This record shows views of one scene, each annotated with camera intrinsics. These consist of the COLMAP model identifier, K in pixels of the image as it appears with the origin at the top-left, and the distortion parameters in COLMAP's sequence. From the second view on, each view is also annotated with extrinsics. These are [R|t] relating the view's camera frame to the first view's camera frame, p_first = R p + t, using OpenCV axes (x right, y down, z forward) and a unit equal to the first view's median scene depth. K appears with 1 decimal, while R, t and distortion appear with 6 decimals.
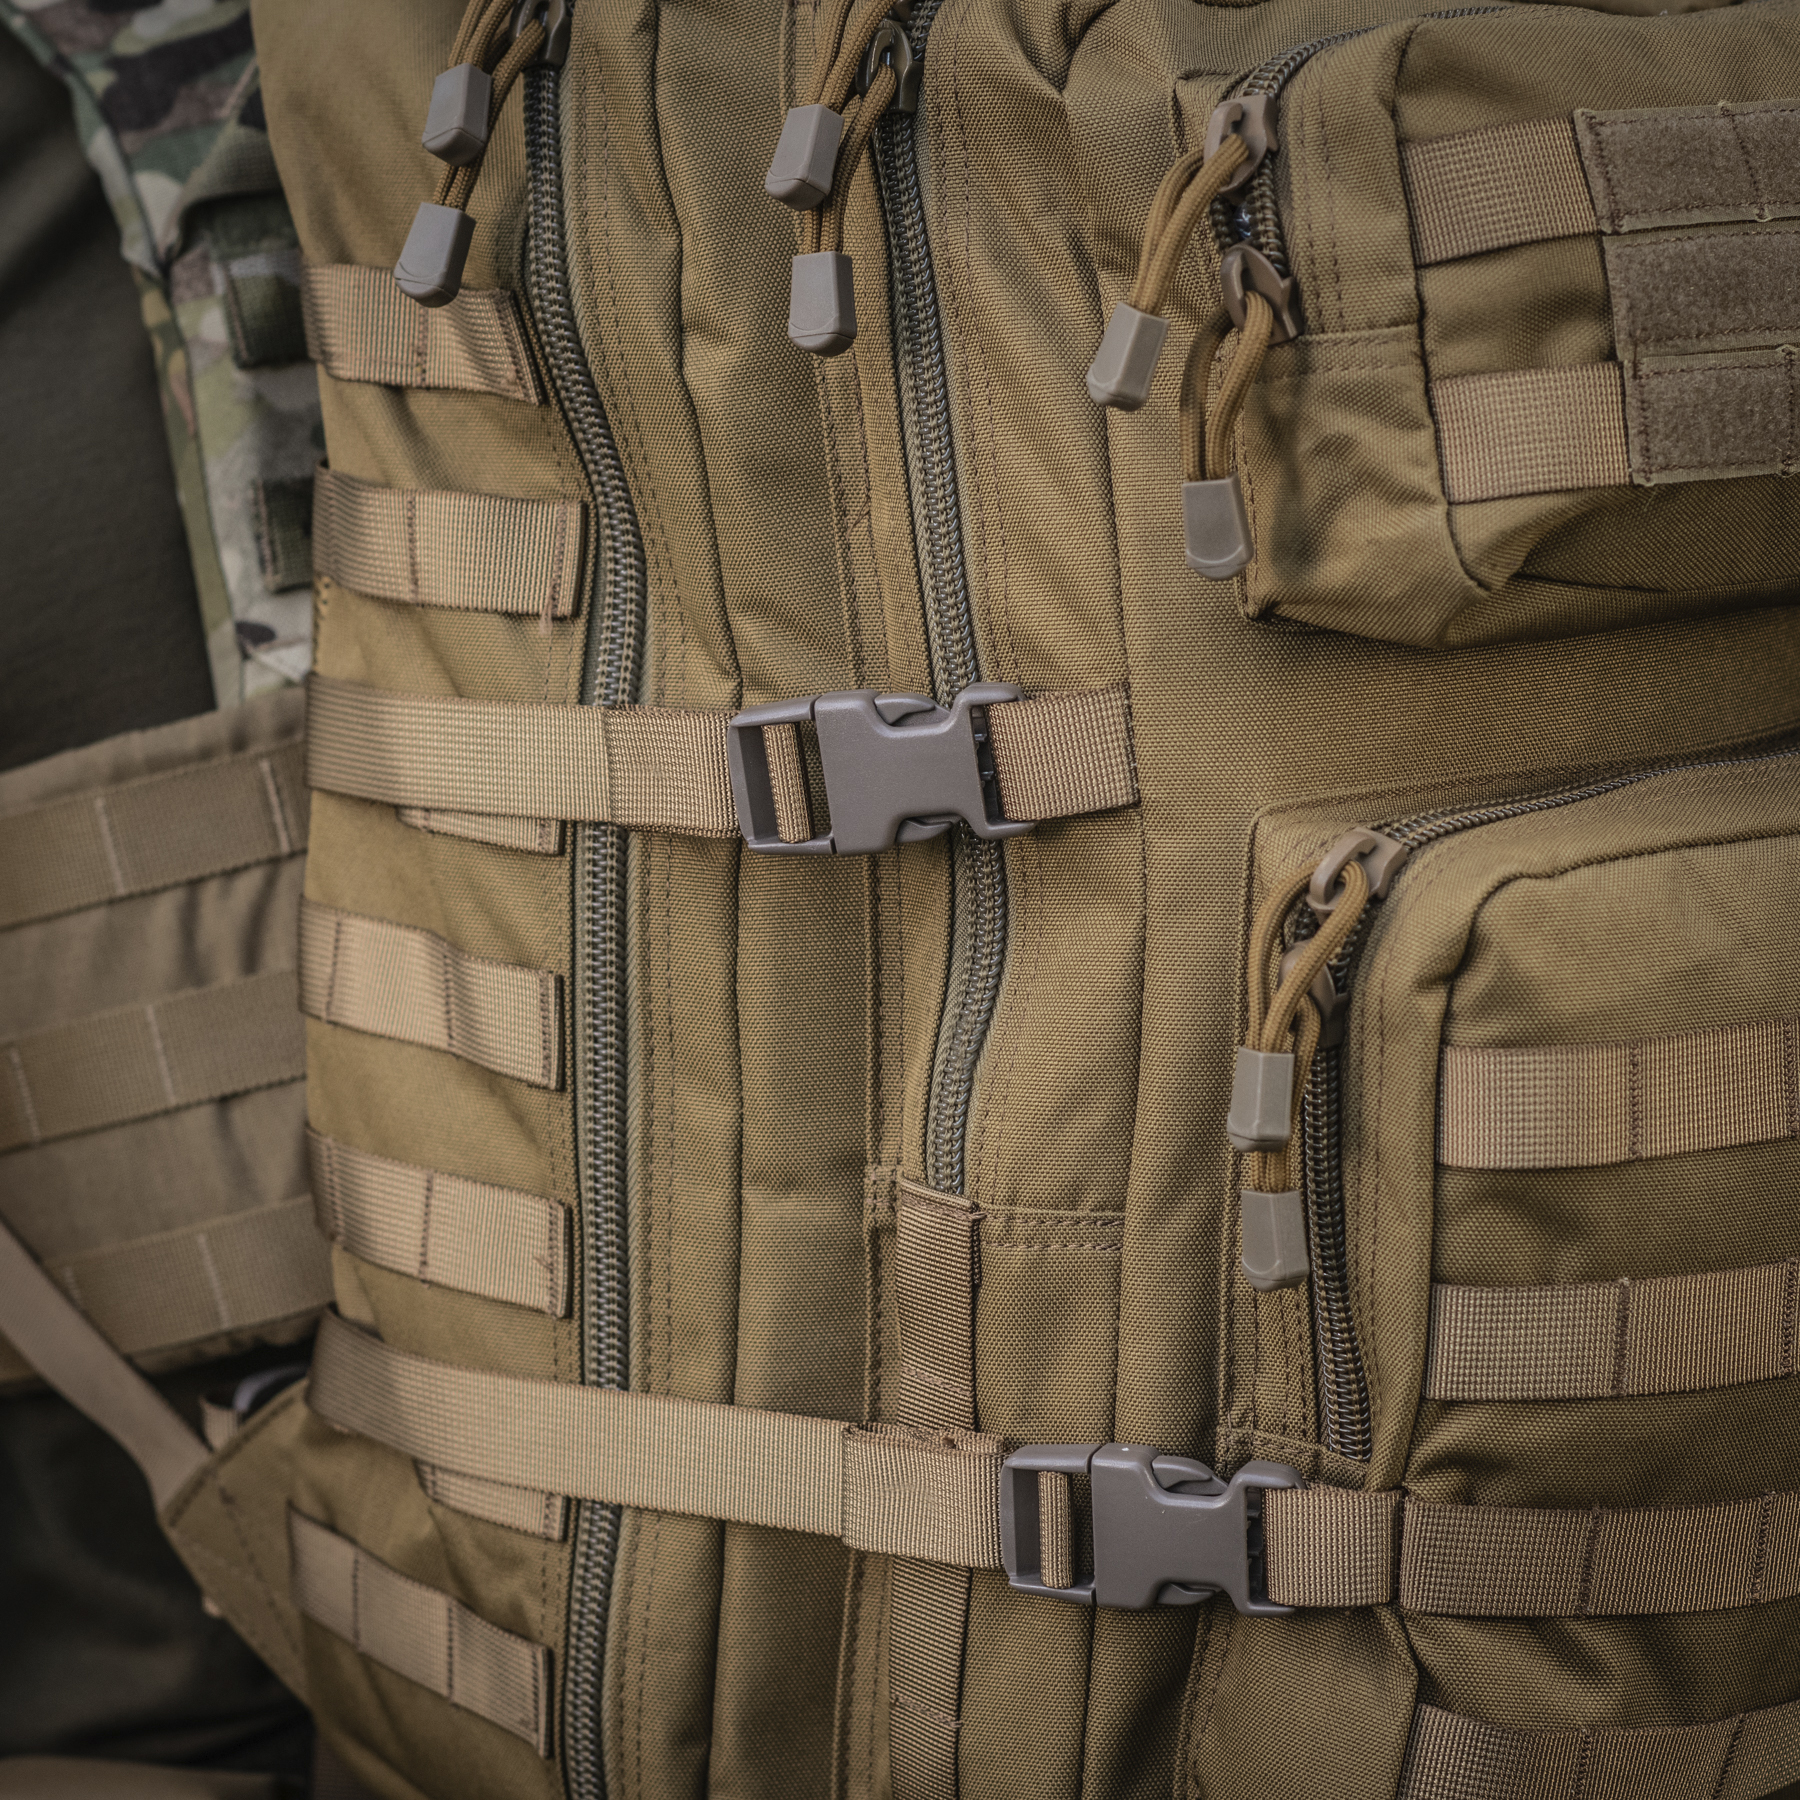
lens RADIAL K [[8665.1, 0, 901.9], [0, 8665.1, 905.0], [0, 0, 1]] dist [0.074628, 0.000000]
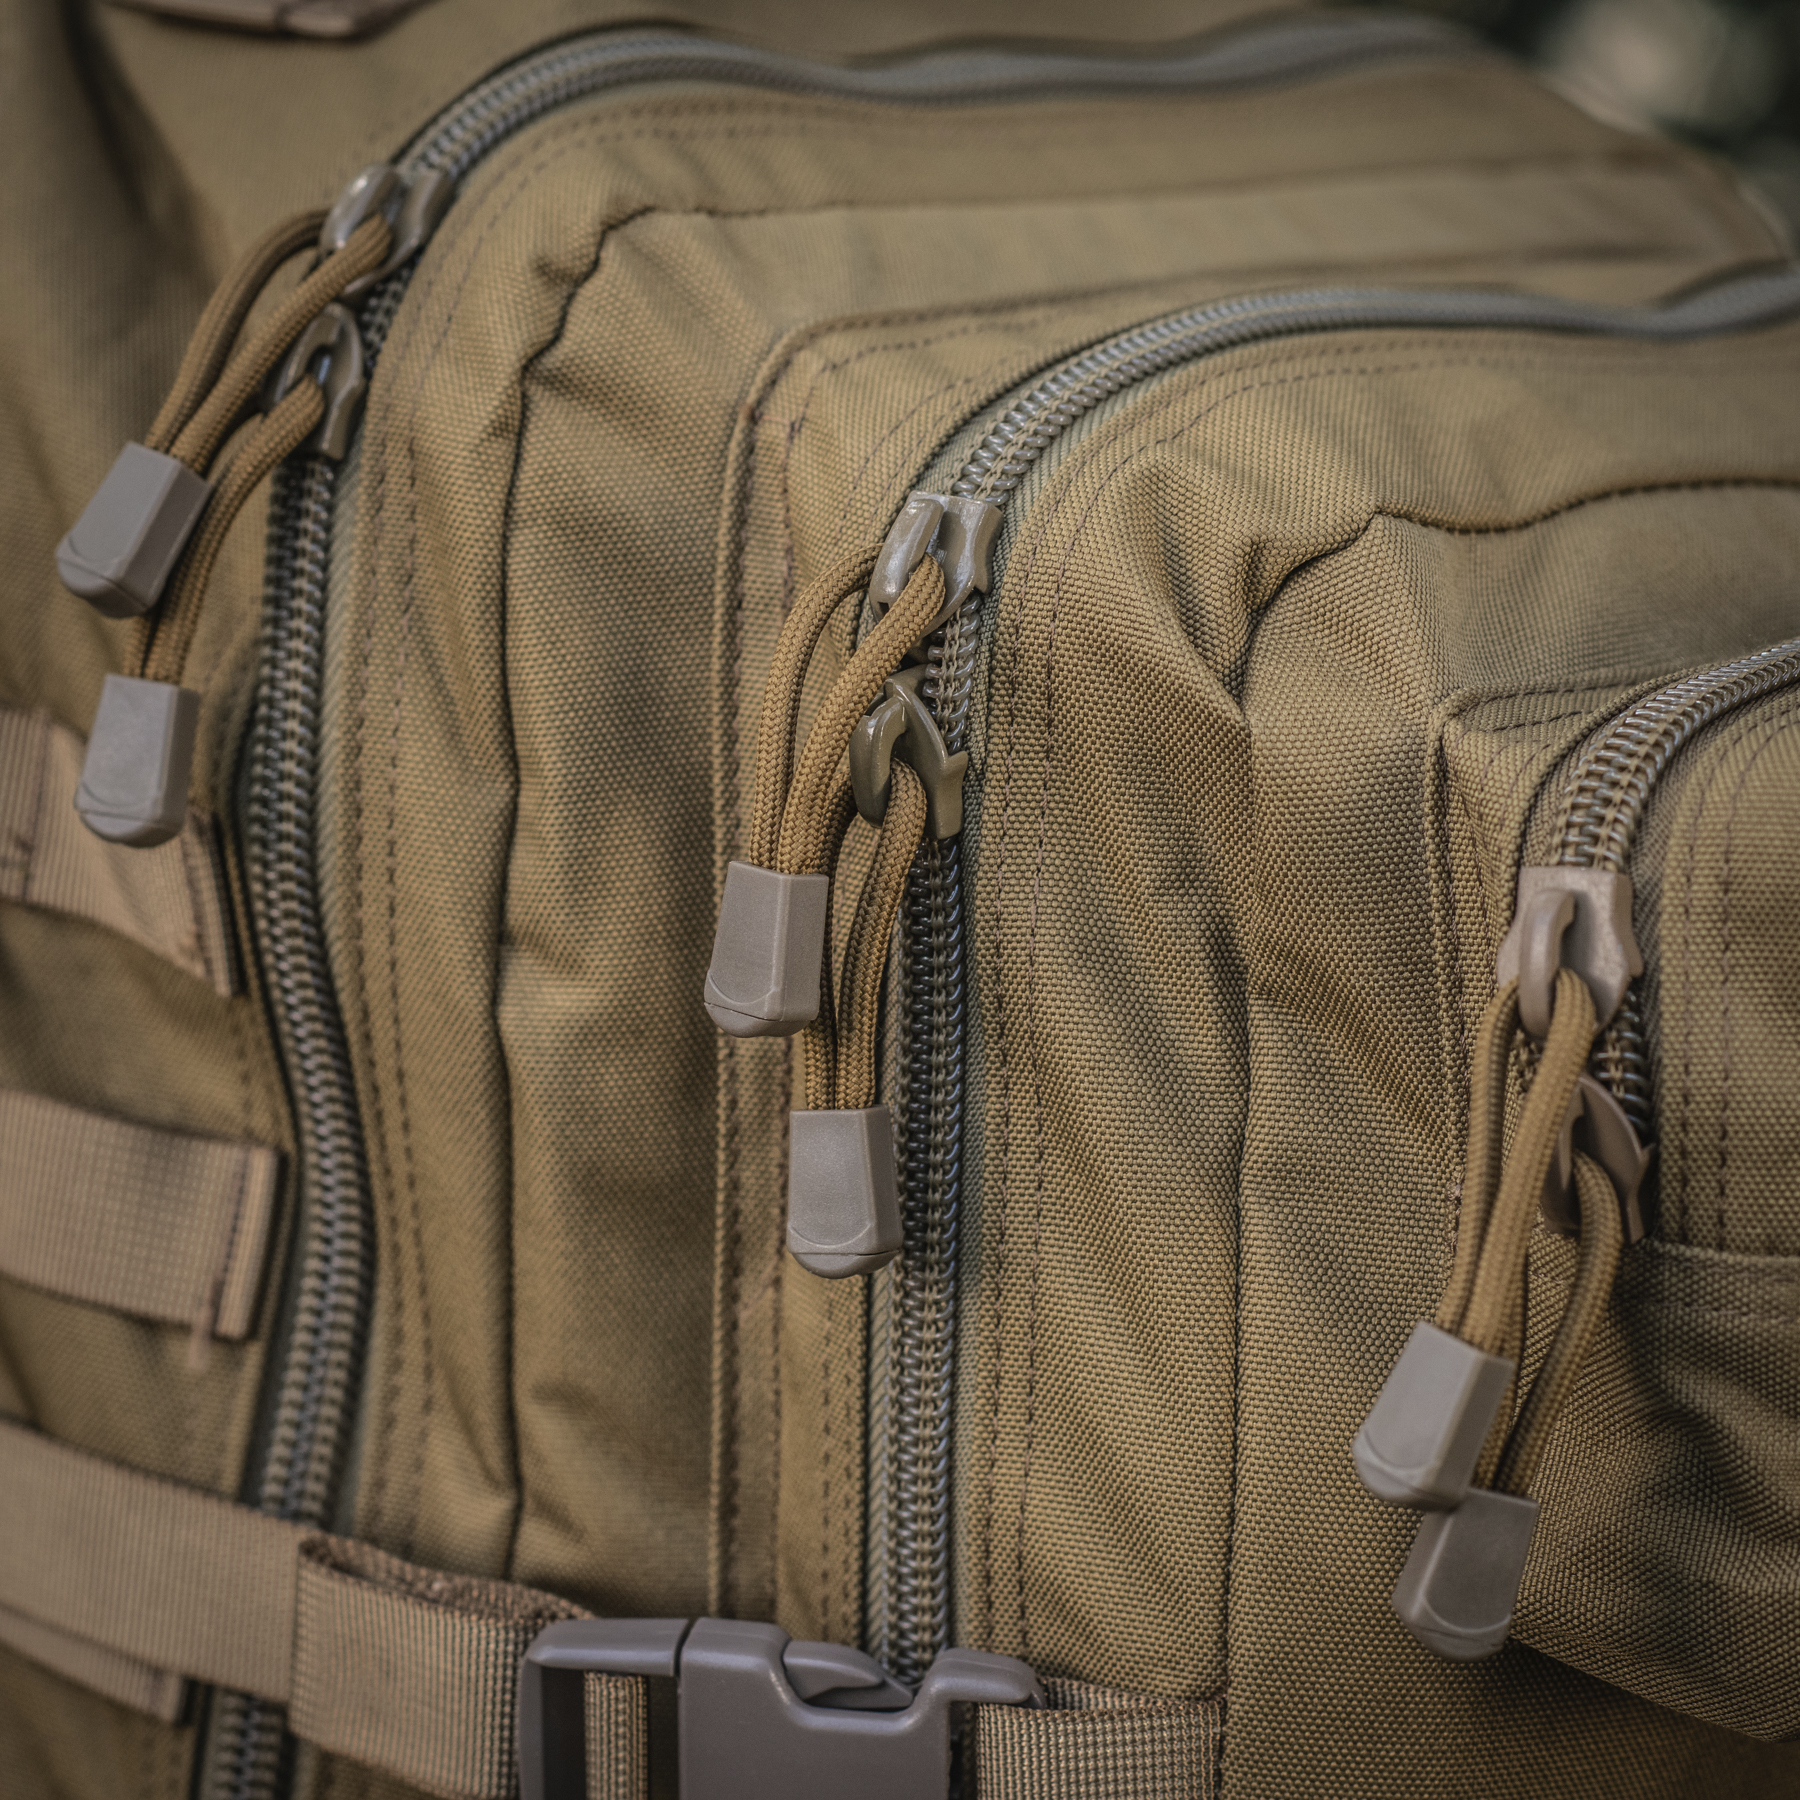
lens RADIAL K [[7379.4, 0, 905.2], [0, 7379.4, 904.3], [0, 0, 1]] dist [0.250887, 0.000000]
pose [[0.981732, 0.103953, 0.159361, -0.080892], [-0.125779, 0.983018, 0.133623, -0.142765], [-0.142765, -0.151227, 0.978135, 0.509557]]
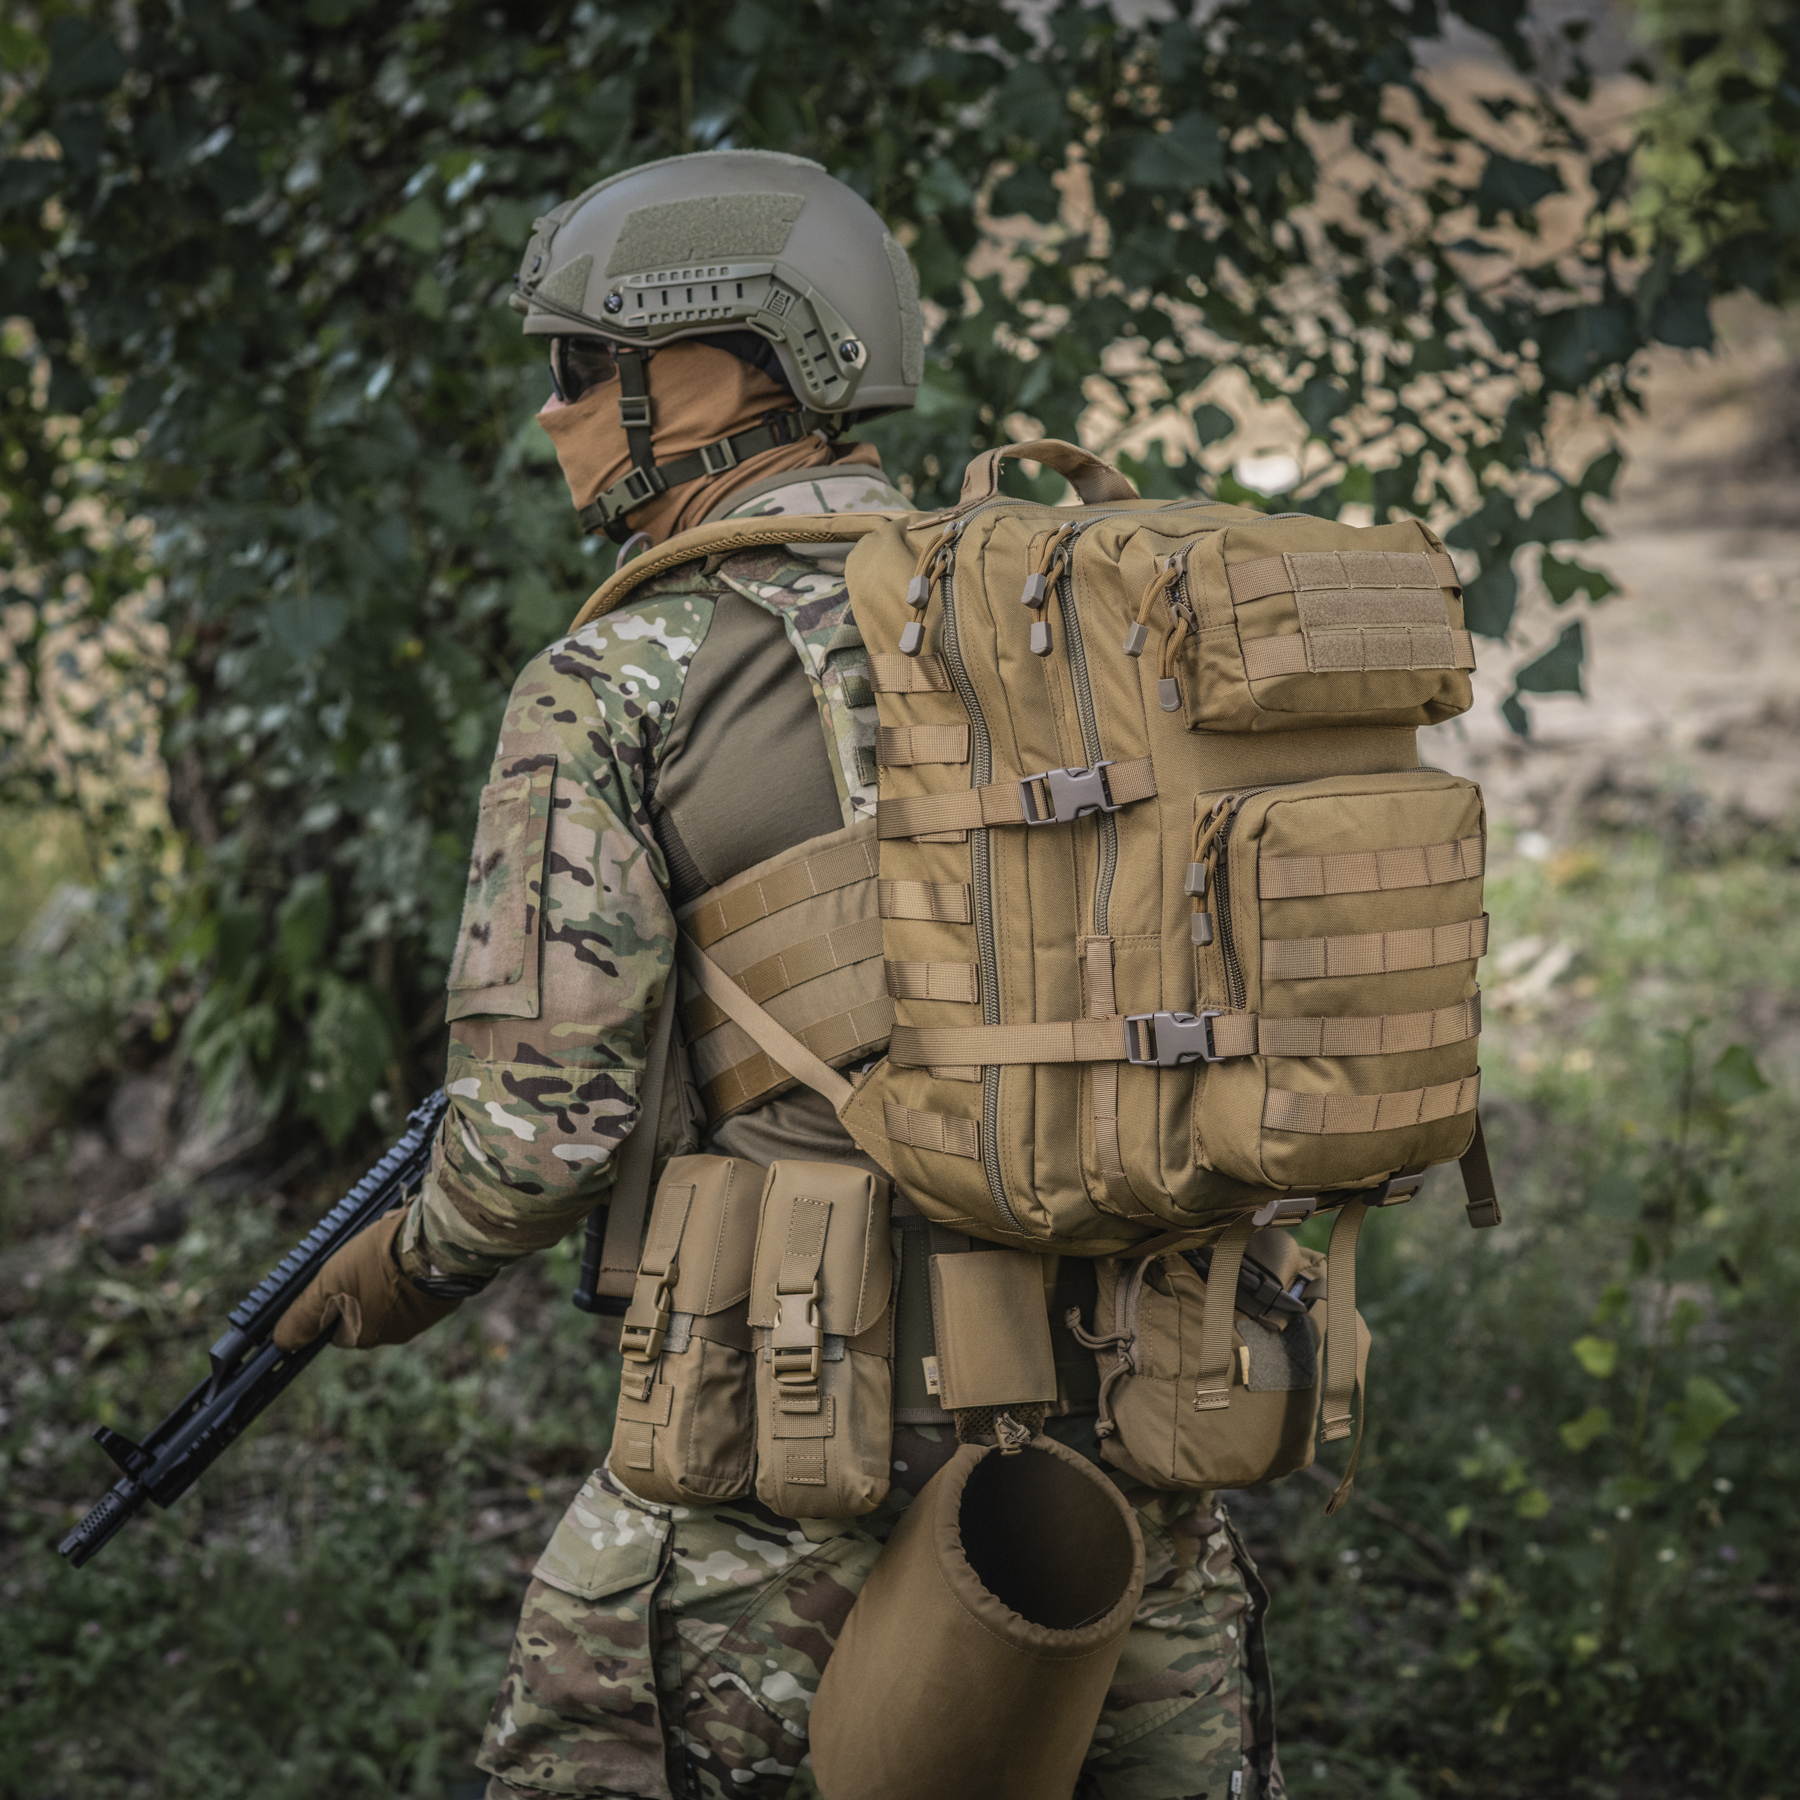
lens RADIAL K [[6893.3, 0, 910.2], [0, 6893.3, 901.4], [0, 0, 1]] dist [-0.027684, 0.000000]
pose [[0.996687, -0.060133, -0.054770, 0.069963], [0.051633, 0.988053, -0.145206, 0.362094], [0.062847, 0.141897, 0.987884, -1.337923]]
